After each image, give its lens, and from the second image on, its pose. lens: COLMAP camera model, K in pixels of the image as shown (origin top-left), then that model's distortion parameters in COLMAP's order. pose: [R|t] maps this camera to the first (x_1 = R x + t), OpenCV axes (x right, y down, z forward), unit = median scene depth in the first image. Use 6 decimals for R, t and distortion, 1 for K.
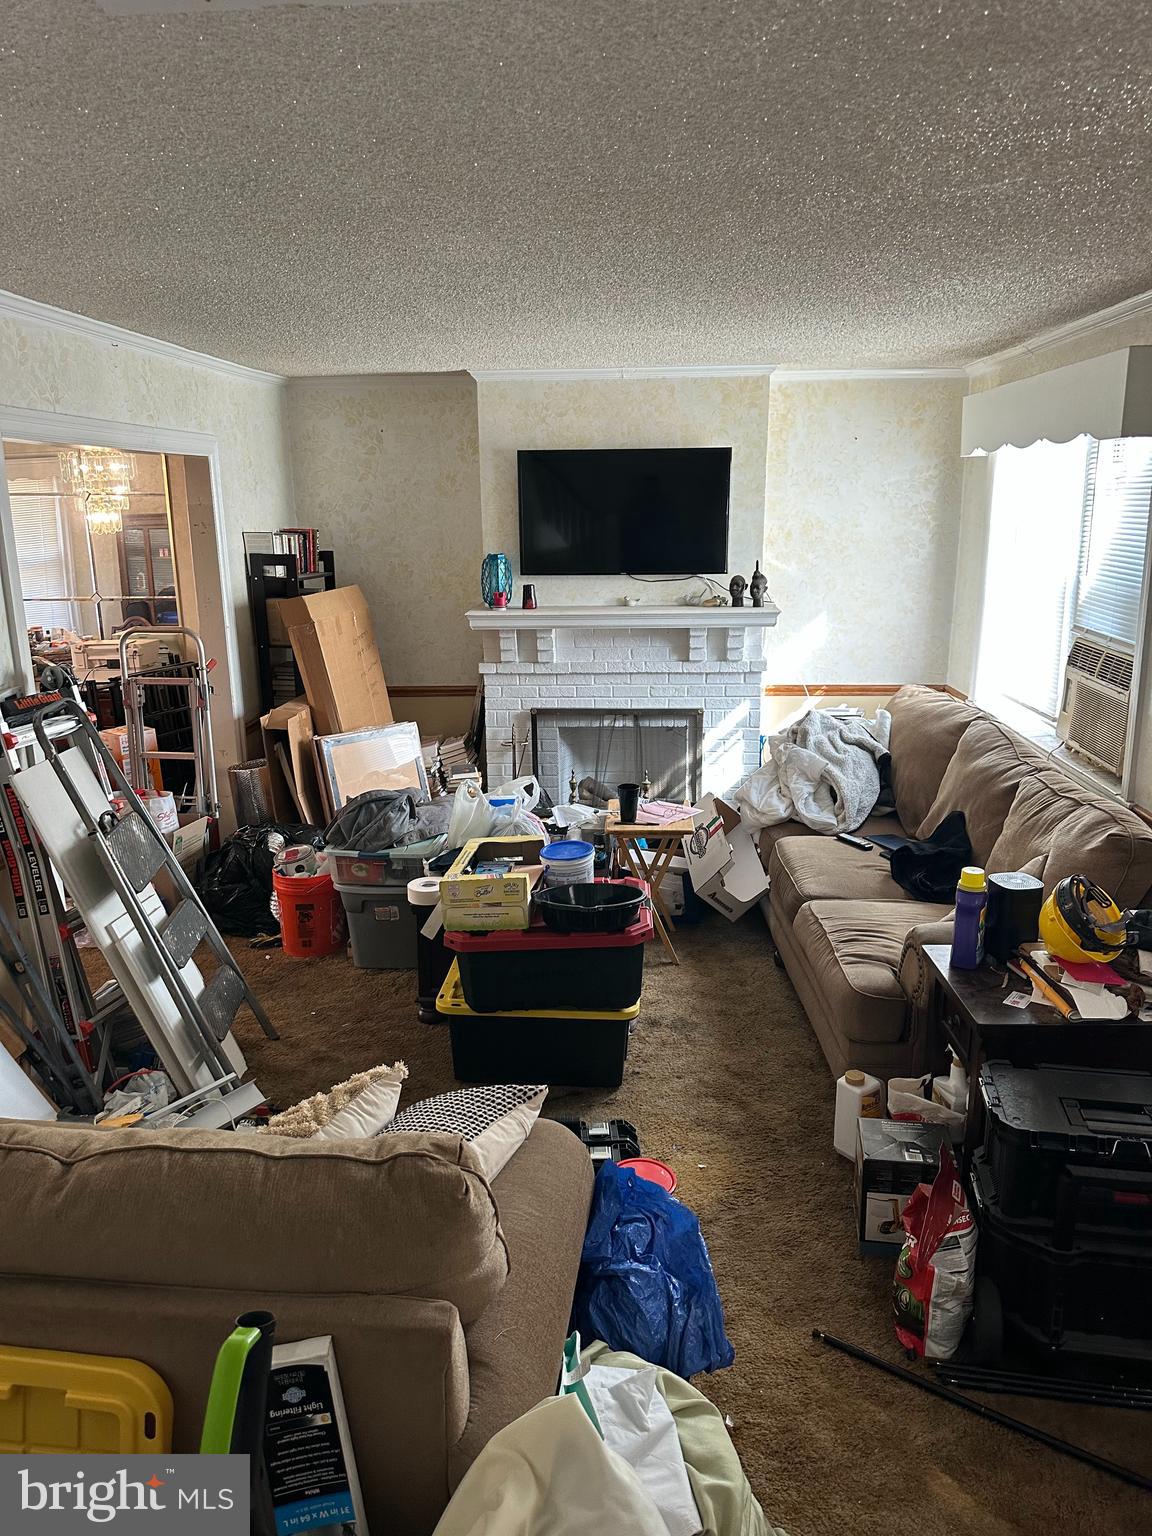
lens RADIAL K [[1089.8, 0, 586.0], [0, 1089.8, 755.7], [0, 0, 1]] dist [0.127834, -0.142268]
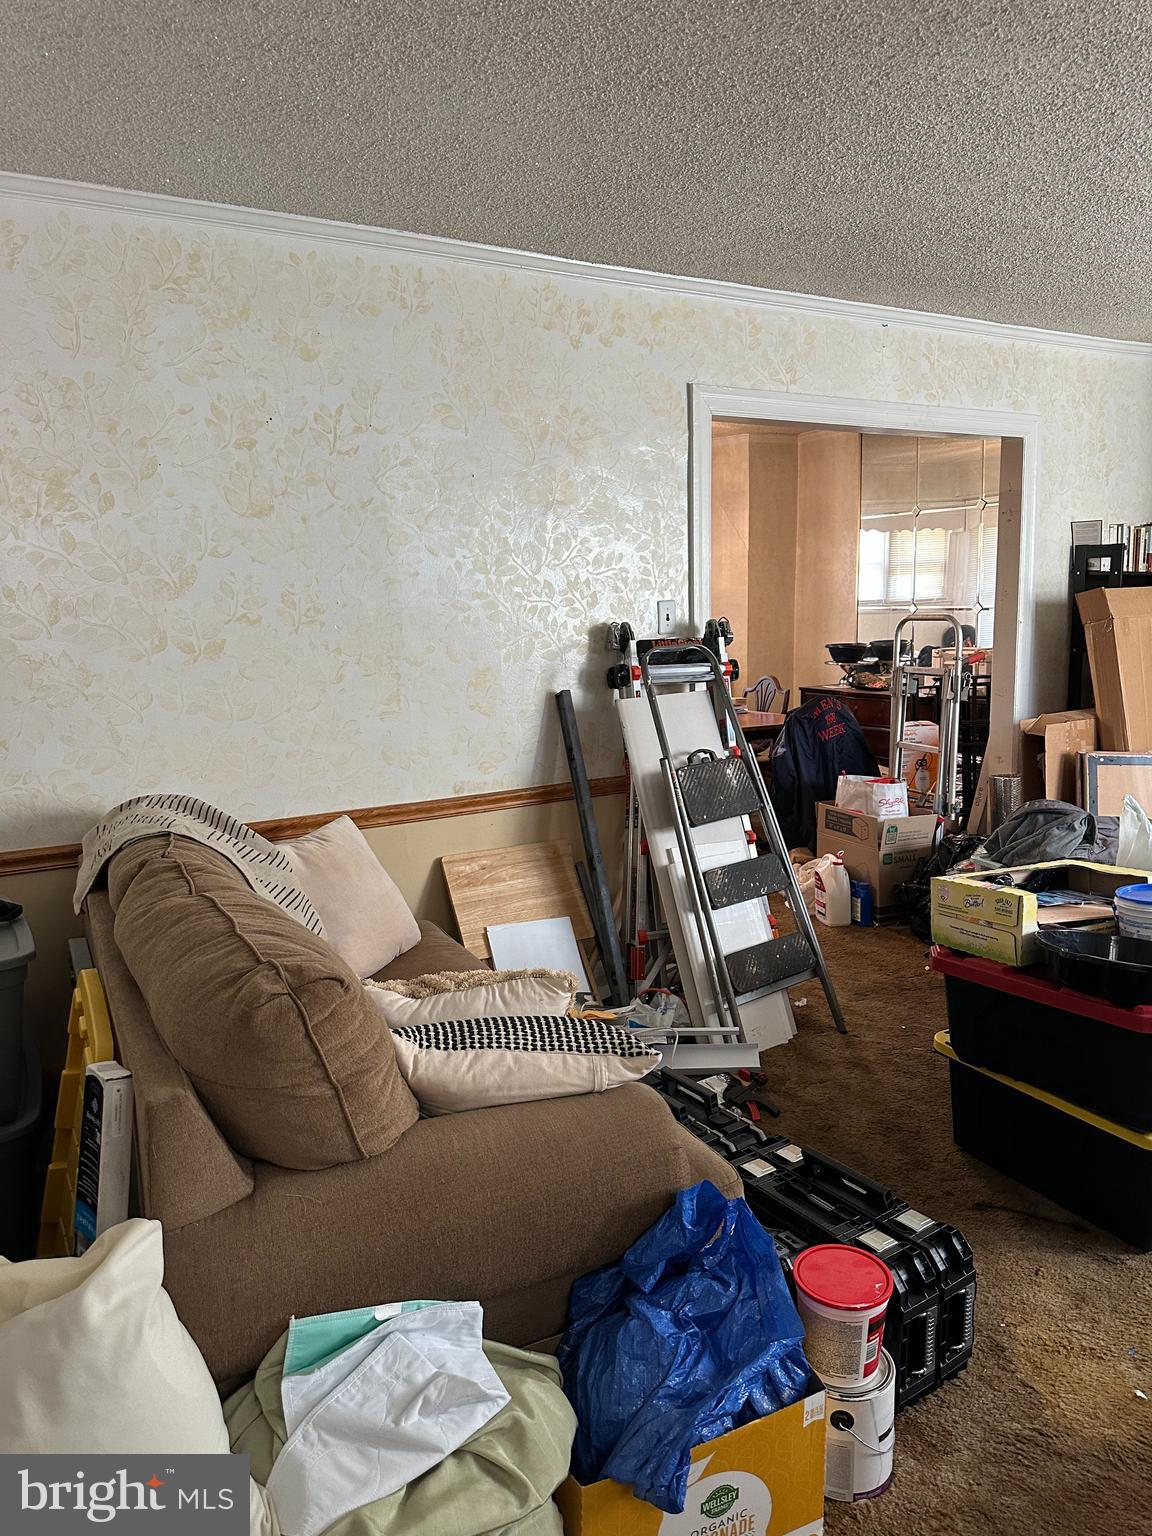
lens RADIAL K [[1089.8, 0, 586.0], [0, 1089.8, 755.7], [0, 0, 1]] dist [0.127834, -0.142268]
pose [[0.557057, 0.121901, -0.821479, 0.347609], [-0.178575, 0.983612, 0.024866, 0.047104], [0.811048, 0.132844, 0.569696, 0.289744]]
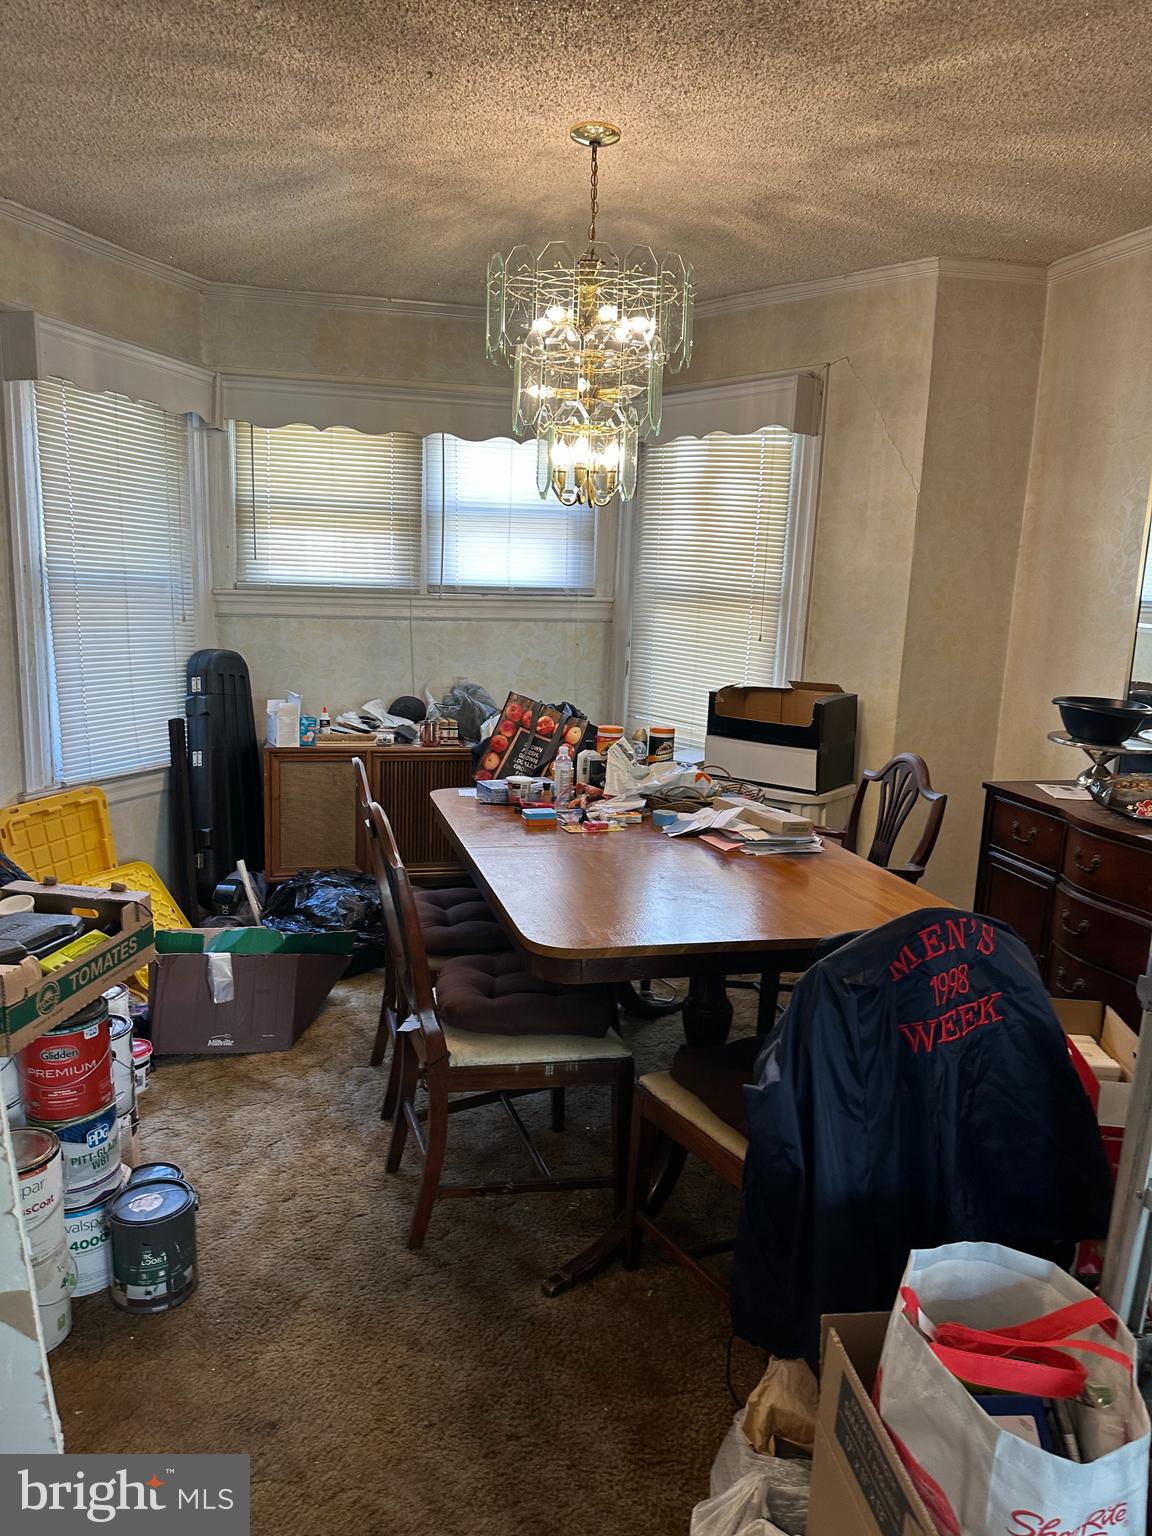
lens RADIAL K [[1098.7, 0, 577.1], [0, 1098.7, 744.0], [0, 0, 1]] dist [0.001141, -0.000970]
pose [[0.310273, 0.189258, -0.931618, -0.286471], [-0.257584, 0.960060, 0.109248, -0.130671], [0.915085, 0.206073, 0.346631, 1.026569]]
